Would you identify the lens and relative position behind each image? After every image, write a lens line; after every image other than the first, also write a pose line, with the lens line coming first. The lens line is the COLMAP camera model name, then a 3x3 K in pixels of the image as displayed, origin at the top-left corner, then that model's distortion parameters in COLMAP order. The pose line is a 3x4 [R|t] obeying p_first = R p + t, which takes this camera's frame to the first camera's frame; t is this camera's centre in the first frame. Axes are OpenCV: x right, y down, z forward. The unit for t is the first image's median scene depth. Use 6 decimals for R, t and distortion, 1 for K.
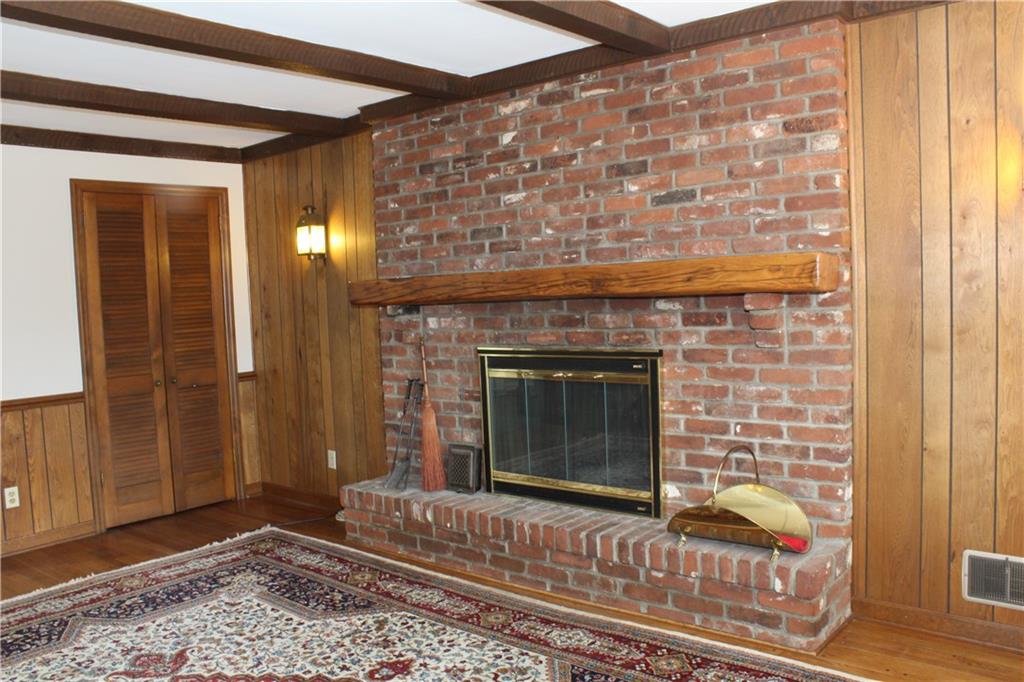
lens RADIAL K [[851.0, 0, 520.9], [0, 851.0, 346.2], [0, 0, 1]] dist [-0.172263, 0.157506]
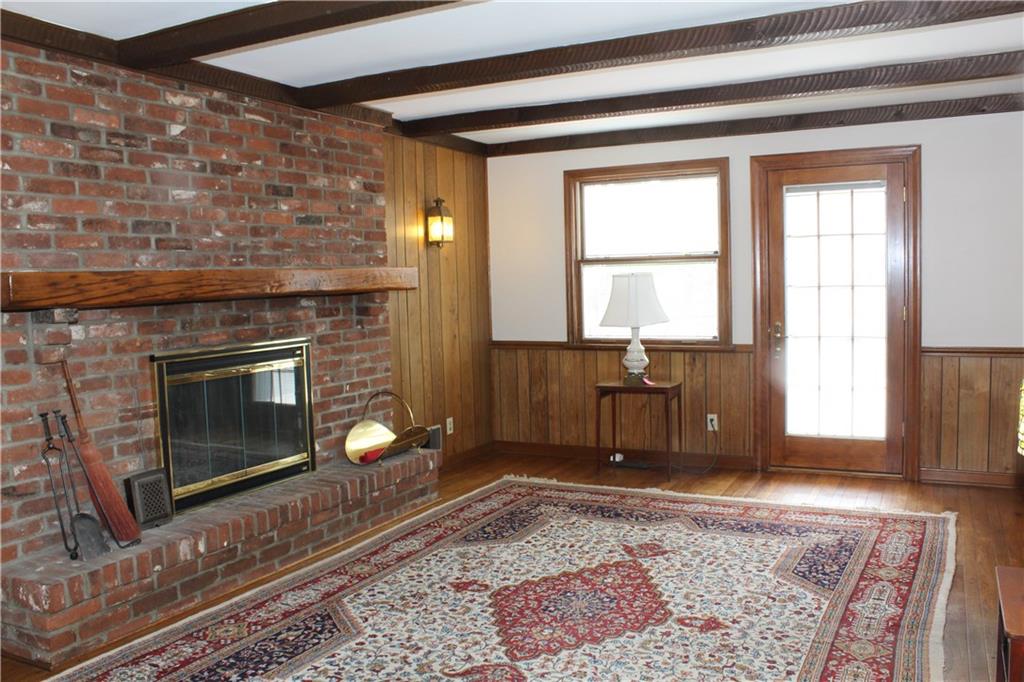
lens RADIAL K [[851.0, 0, 520.9], [0, 851.0, 346.2], [0, 0, 1]] dist [-0.172263, 0.157506]
pose [[-0.214634, -0.029822, 0.976239, -1.082263], [0.100307, 0.993575, 0.052405, -0.016139], [-0.971530, 0.109171, -0.210264, 0.904429]]
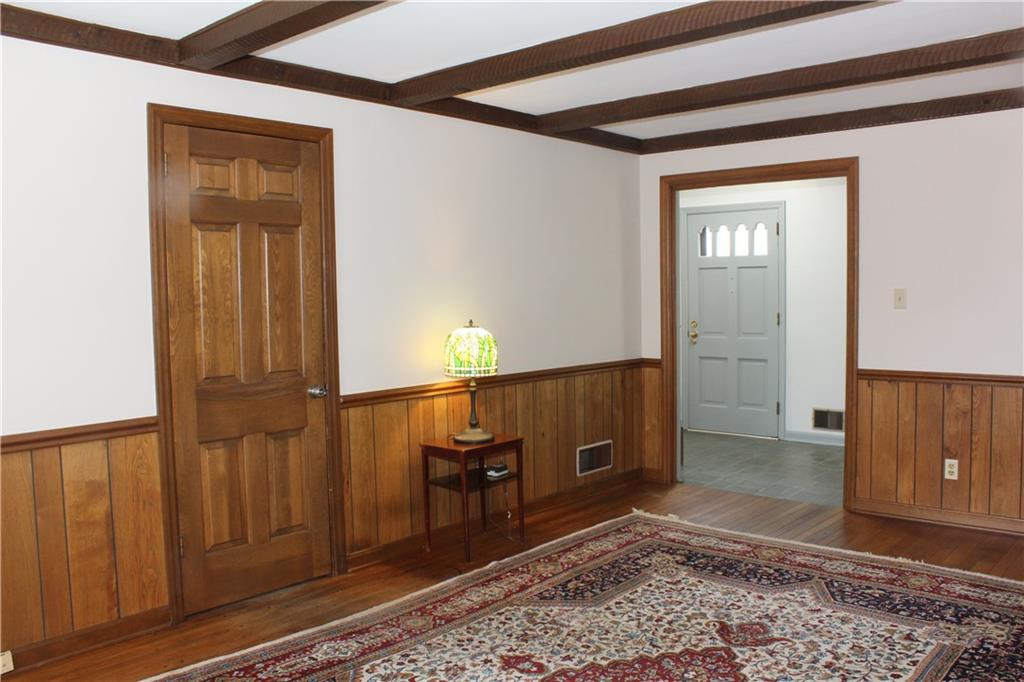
lens RADIAL K [[851.0, 0, 520.9], [0, 851.0, 346.2], [0, 0, 1]] dist [-0.172263, 0.157506]
pose [[-0.025530, 0.106010, -0.994037, 0.457944], [-0.047430, 0.993113, 0.107130, -0.059007], [0.998548, 0.049882, -0.020326, 0.576938]]
